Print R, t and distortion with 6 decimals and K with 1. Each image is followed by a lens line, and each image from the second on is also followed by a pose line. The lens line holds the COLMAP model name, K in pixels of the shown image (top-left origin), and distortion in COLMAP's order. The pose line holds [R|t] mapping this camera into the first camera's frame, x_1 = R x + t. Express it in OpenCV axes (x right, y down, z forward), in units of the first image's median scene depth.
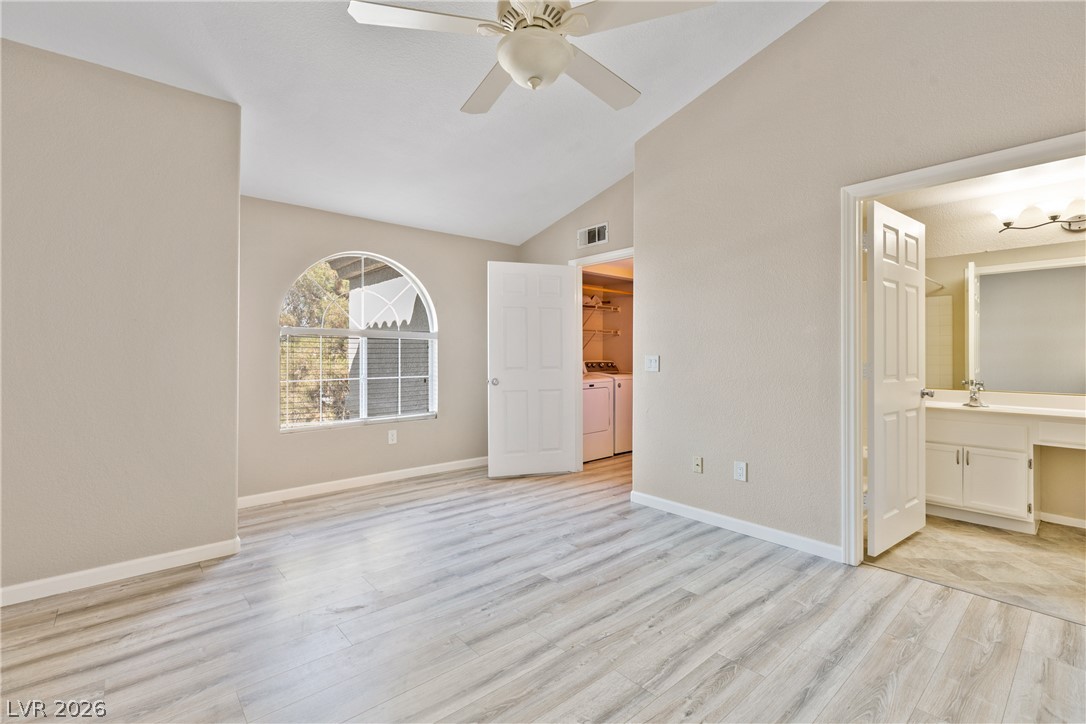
lens RADIAL K [[485.1, 0, 543.0], [0, 485.1, 362.0], [0, 0, 1]] dist [0.000938, -0.000063]
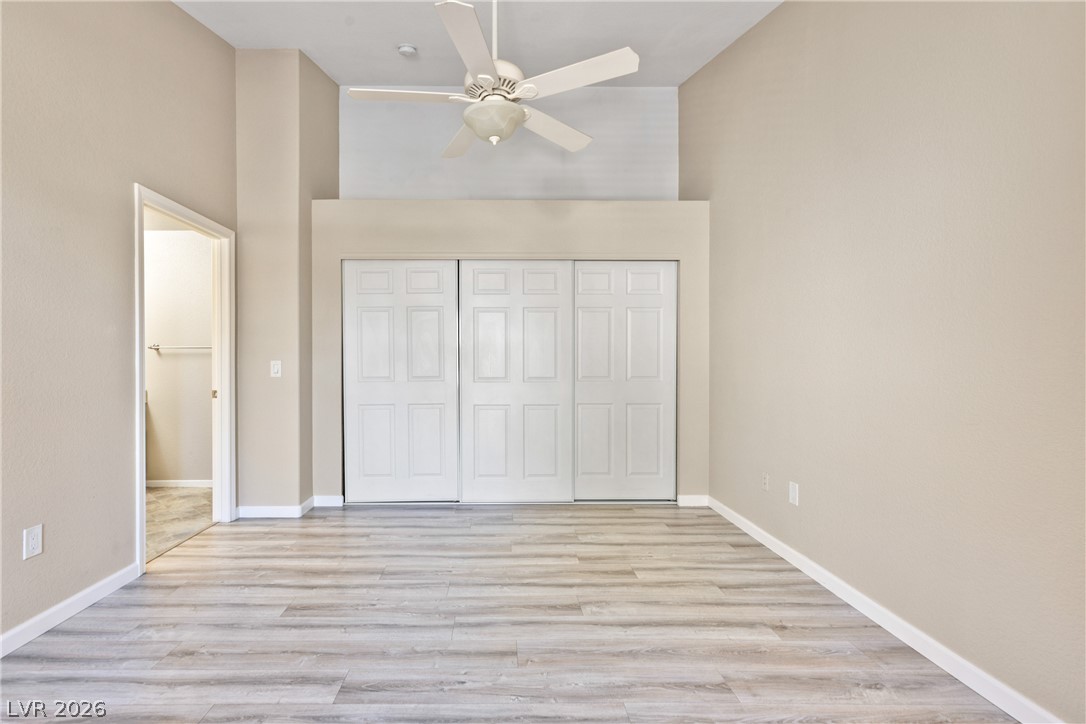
lens RADIAL K [[508.0, 0, 496.9], [0, 508.0, 362.2], [0, 0, 1]] dist [0.003961, 0.000531]
pose [[-0.754403, -0.001692, 0.656409, -0.690119], [0.006169, 0.999934, 0.009668, -0.017904], [-0.656382, 0.011343, -0.754343, 1.544571]]
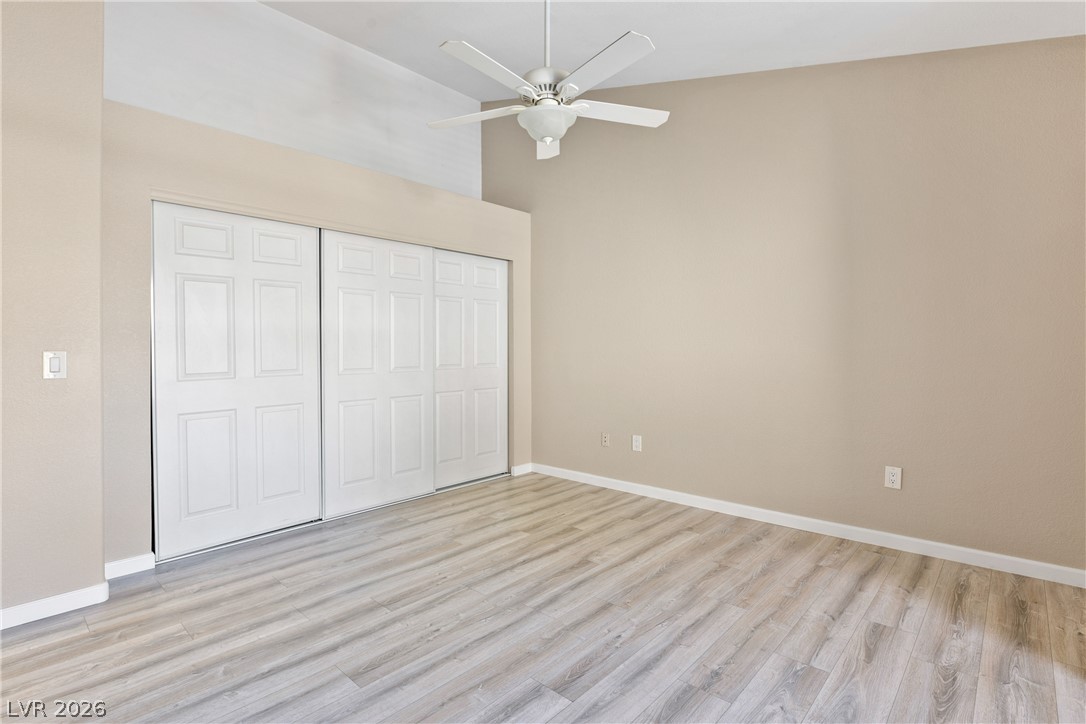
lens RADIAL K [[524.5, 0, 543.0], [0, 524.5, 362.0], [0, 0, 1]] dist [-0.005624, 0.000489]
pose [[-0.993967, 0.008603, -0.109343, 0.111920], [0.004838, 0.999388, 0.034648, -0.021367], [0.109574, 0.033910, -0.993400, 1.868688]]
